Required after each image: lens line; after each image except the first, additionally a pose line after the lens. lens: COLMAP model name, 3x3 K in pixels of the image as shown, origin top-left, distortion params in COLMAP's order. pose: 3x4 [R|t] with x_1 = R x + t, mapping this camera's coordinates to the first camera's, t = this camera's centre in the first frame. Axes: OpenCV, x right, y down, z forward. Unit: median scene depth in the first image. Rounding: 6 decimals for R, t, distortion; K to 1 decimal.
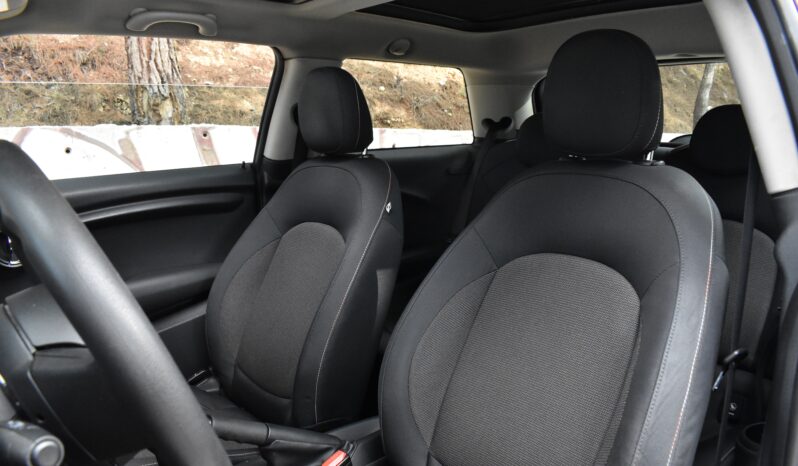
lens RADIAL K [[622.5, 0, 400.5], [0, 622.5, 254.9], [0, 0, 1]] dist [-0.093165, 0.013687]
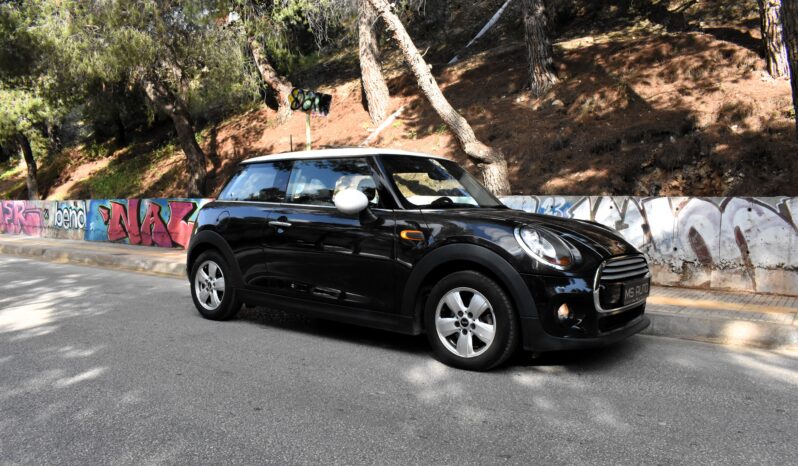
lens RADIAL K [[622.5, 0, 400.5], [0, 622.5, 254.9], [0, 0, 1]] dist [-0.093165, 0.013687]
pose [[0.258460, 0.070926, -0.963415, 0.745297], [-0.194665, 0.980666, 0.019972, 0.105340], [0.946205, 0.182382, 0.267270, -0.383103]]
